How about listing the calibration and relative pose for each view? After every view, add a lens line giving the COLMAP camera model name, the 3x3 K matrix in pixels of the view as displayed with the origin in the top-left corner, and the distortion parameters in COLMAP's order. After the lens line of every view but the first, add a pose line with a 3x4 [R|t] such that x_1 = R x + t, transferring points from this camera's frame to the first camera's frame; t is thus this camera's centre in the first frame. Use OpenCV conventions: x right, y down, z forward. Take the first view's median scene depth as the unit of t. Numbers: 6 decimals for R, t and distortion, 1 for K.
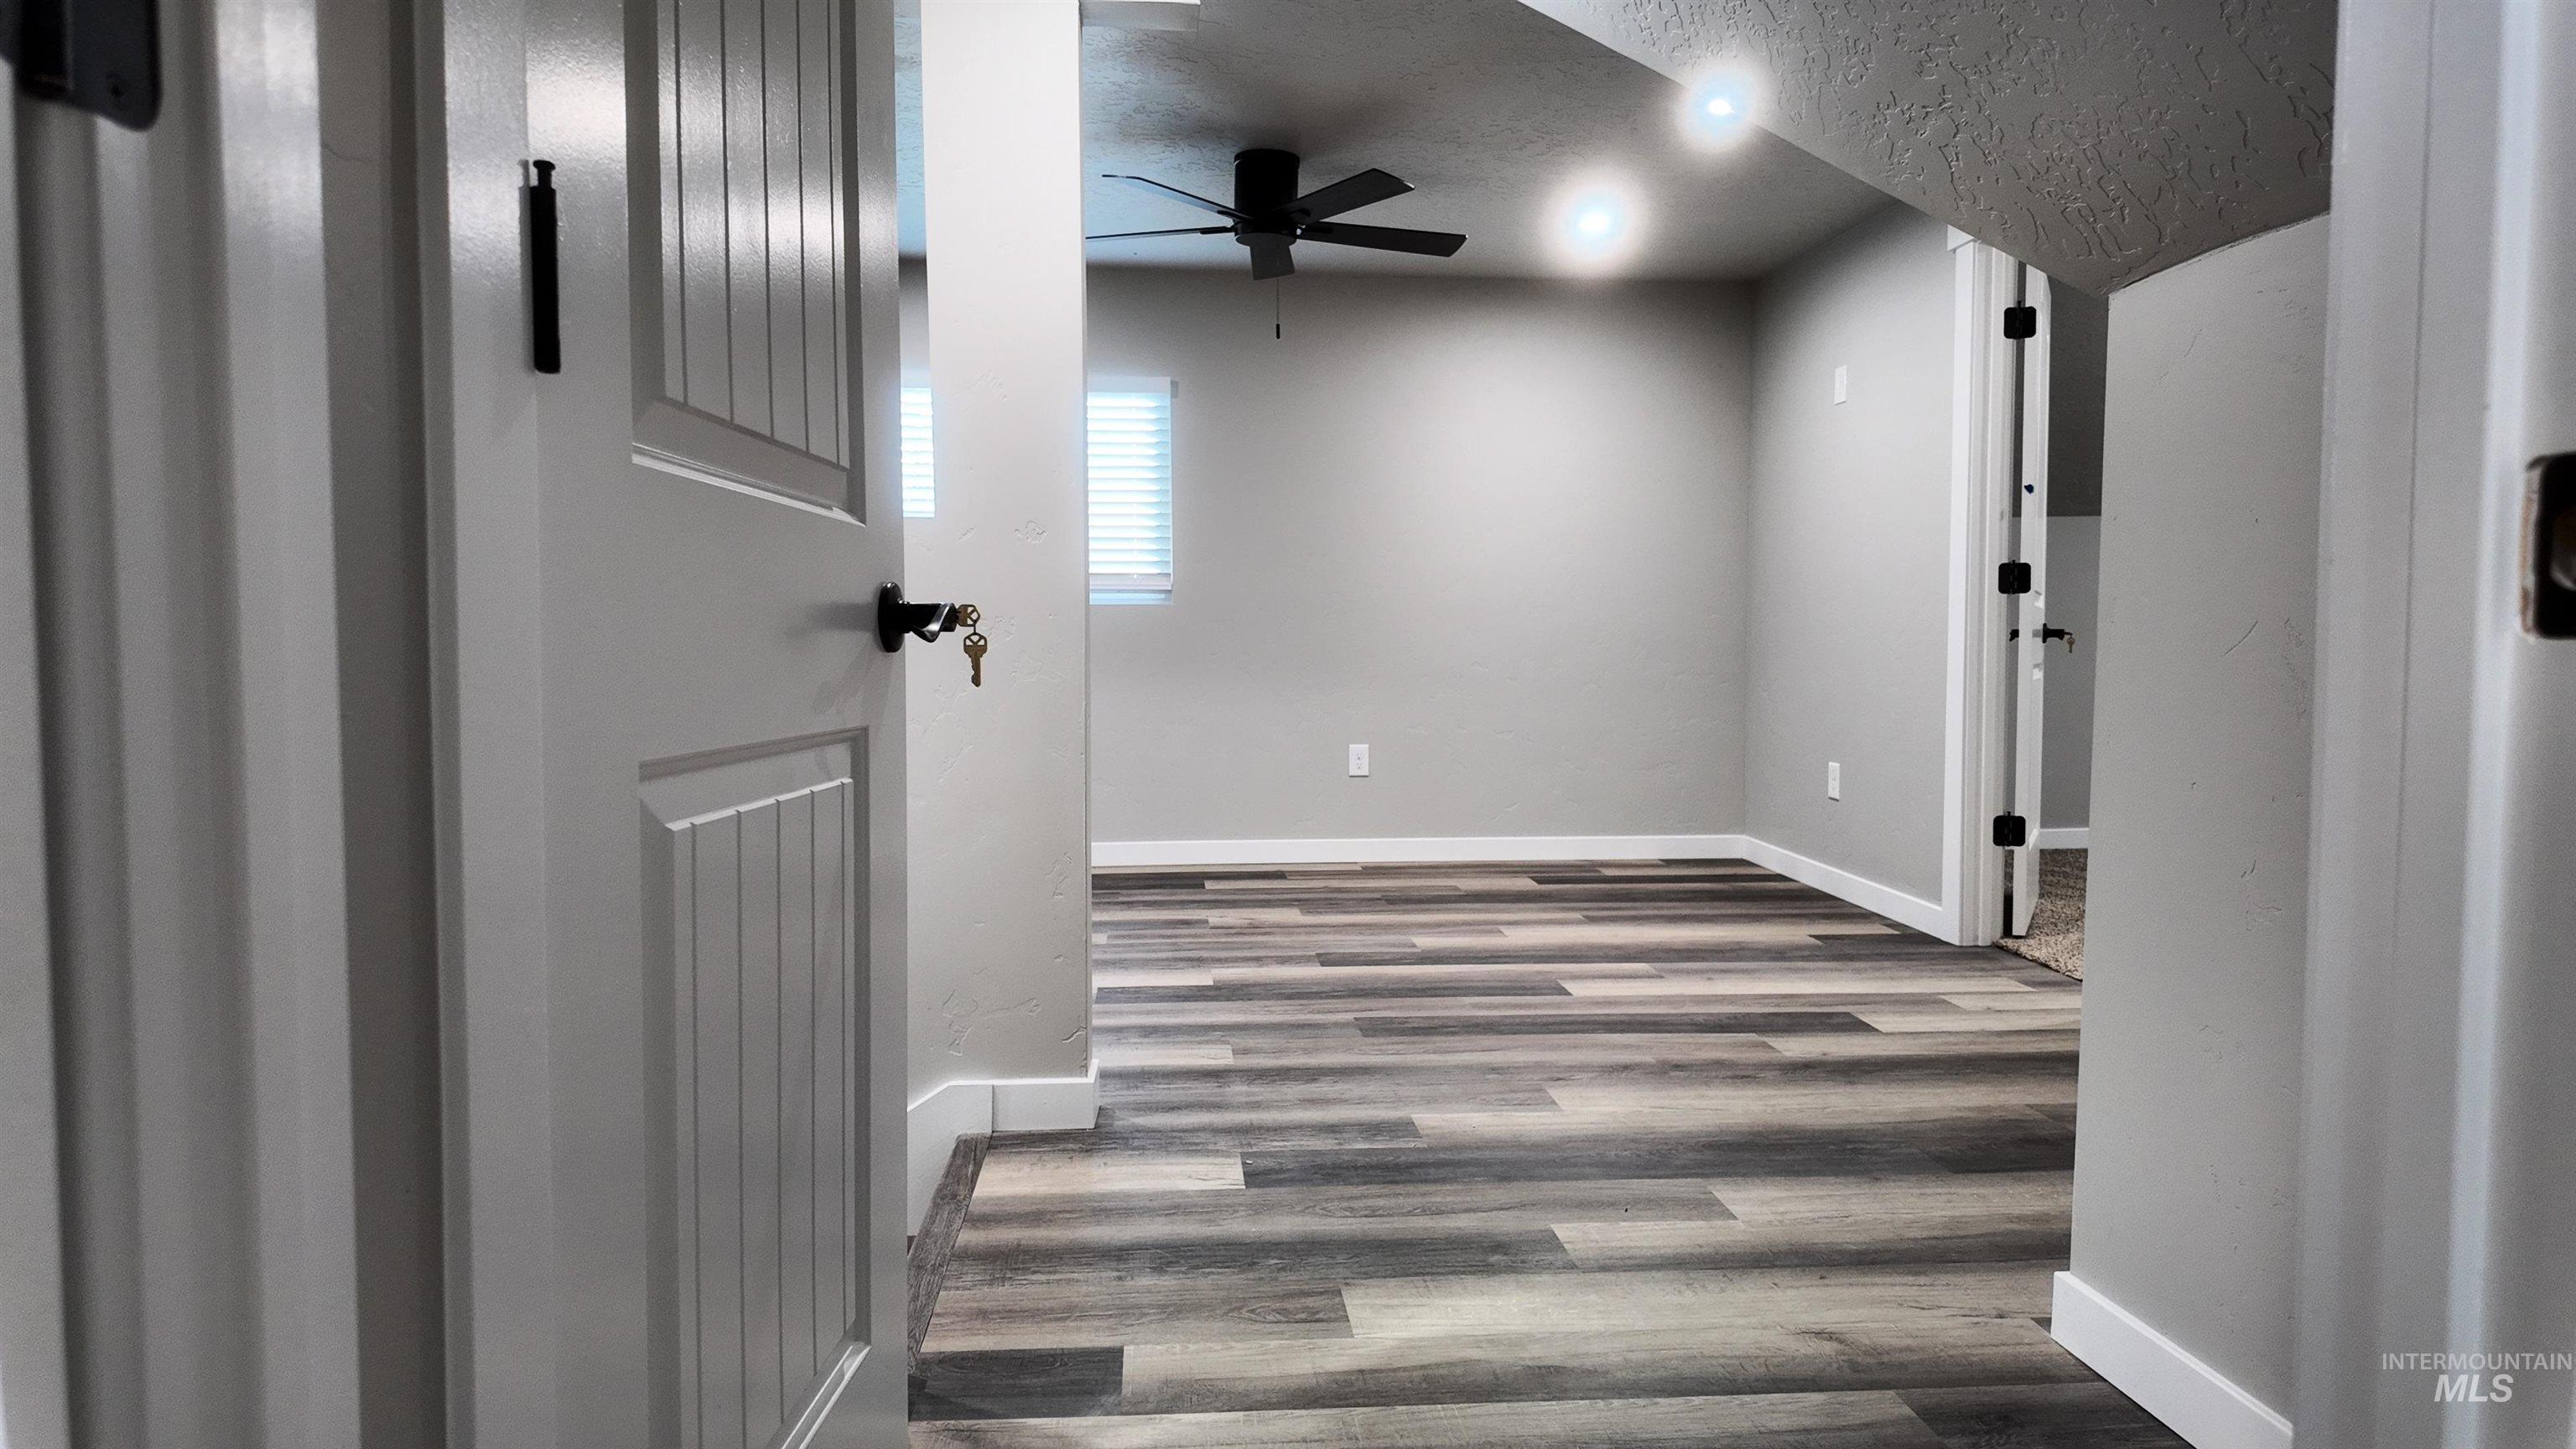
lens RADIAL K [[1486.4, 0, 1288.0], [0, 1486.4, 724.5], [0, 0, 1]] dist [0.005709, -0.001607]
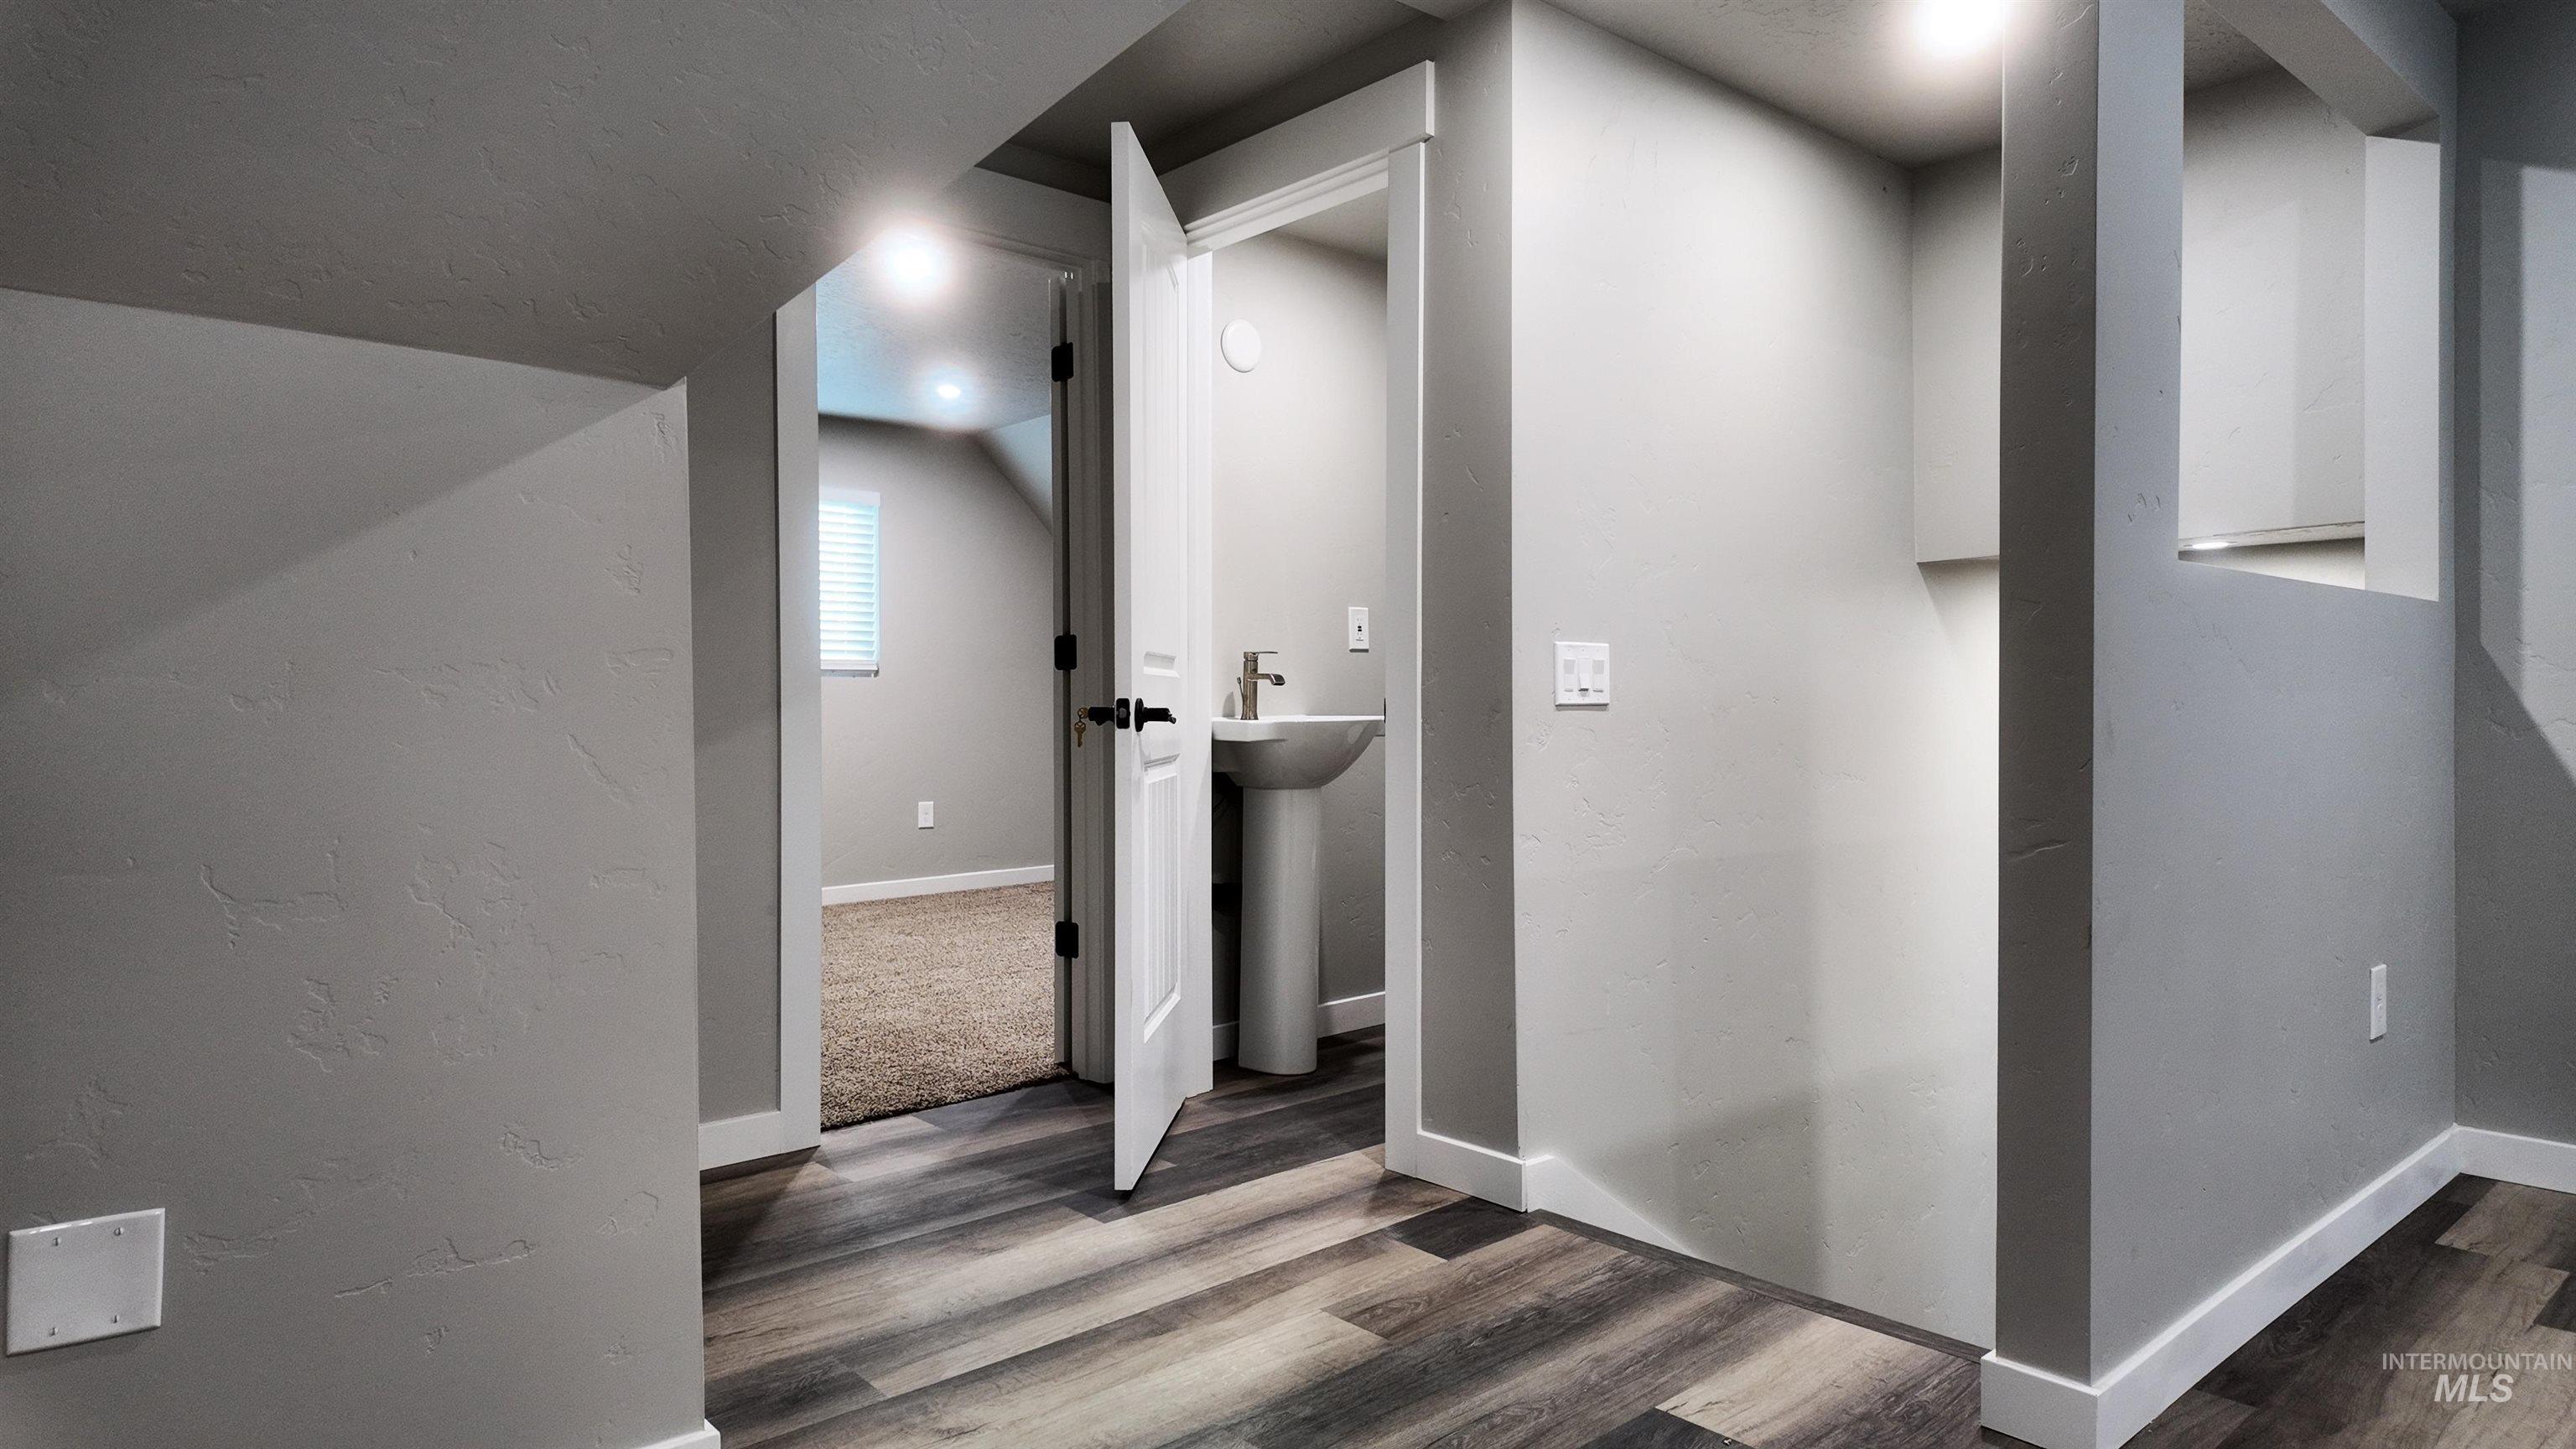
lens RADIAL K [[1486.4, 0, 1288.0], [0, 1486.4, 724.5], [0, 0, 1]] dist [0.005709, -0.001607]
pose [[-0.793910, 0.008745, -0.607973, 0.701554], [-0.032624, 0.997844, 0.056954, -0.110879], [0.607160, 0.065051, -0.791913, 1.692566]]
